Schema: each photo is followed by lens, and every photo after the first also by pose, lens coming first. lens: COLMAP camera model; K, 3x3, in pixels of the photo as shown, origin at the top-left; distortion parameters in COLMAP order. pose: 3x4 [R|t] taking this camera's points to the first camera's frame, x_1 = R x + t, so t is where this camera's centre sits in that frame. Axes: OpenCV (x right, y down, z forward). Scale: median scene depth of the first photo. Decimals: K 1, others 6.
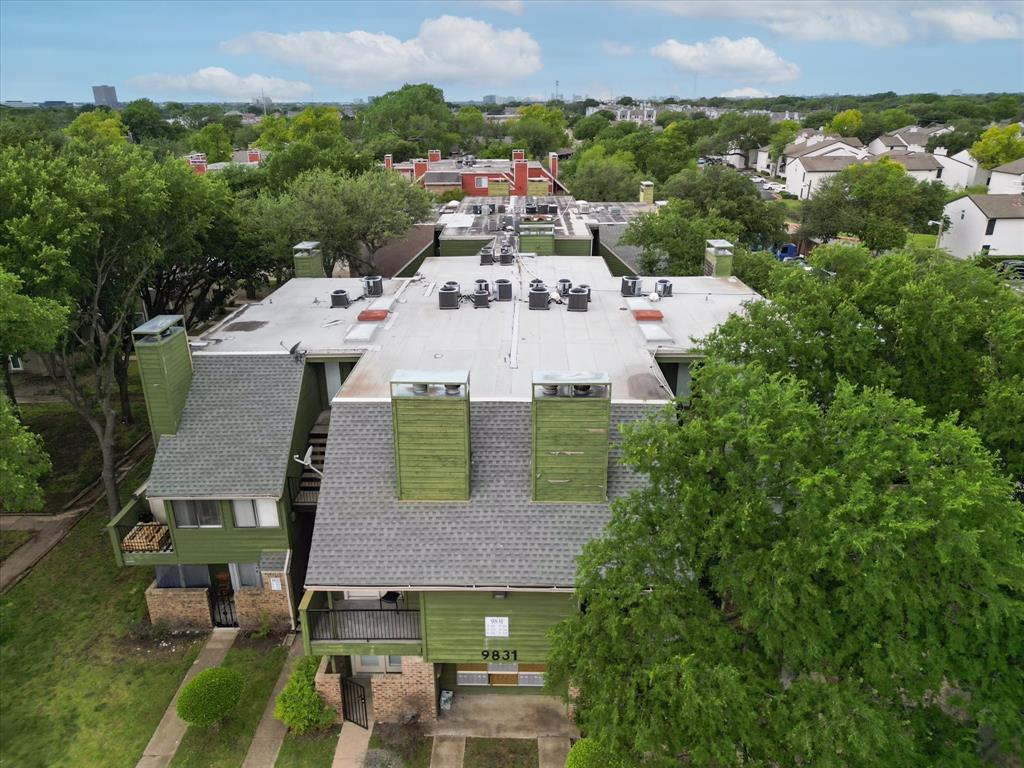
lens RADIAL K [[718.2, 0, 512.0], [0, 718.2, 384.0], [0, 0, 1]] dist [0.055150, -0.054646]
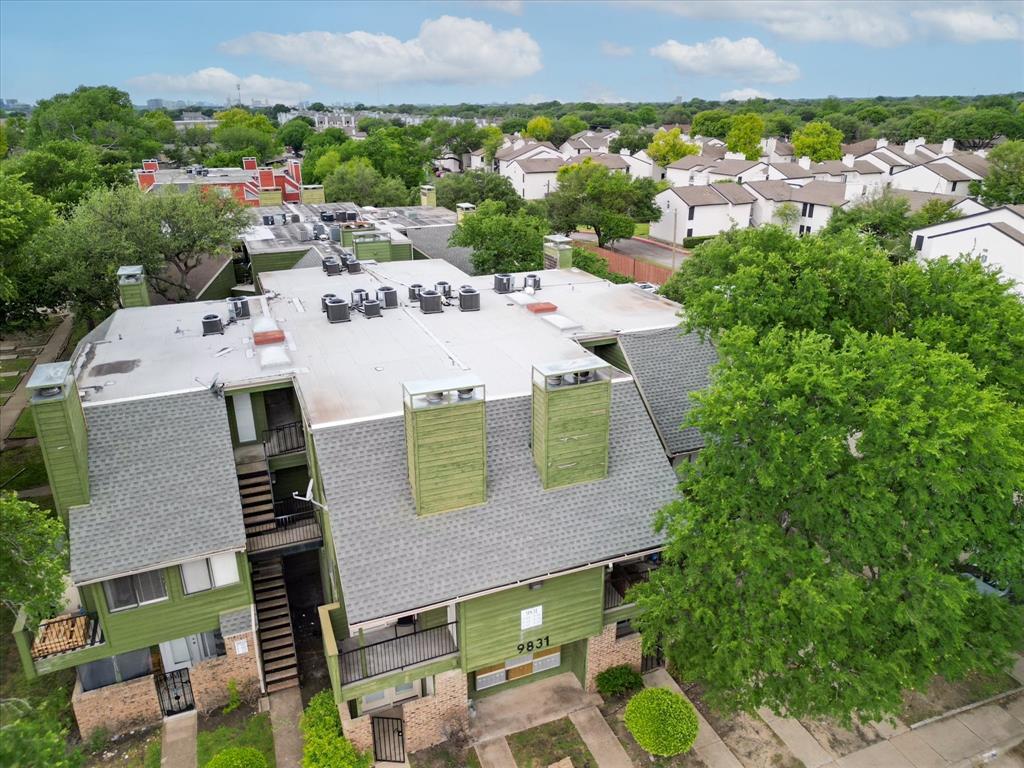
lens RADIAL K [[718.2, 0, 512.0], [0, 718.2, 384.0], [0, 0, 1]] dist [0.055150, -0.054646]
pose [[0.918061, -0.140862, 0.370569, -0.287370], [0.143631, 0.989424, 0.020268, -0.012287], [-0.369505, 0.034618, 0.928584, 0.036786]]
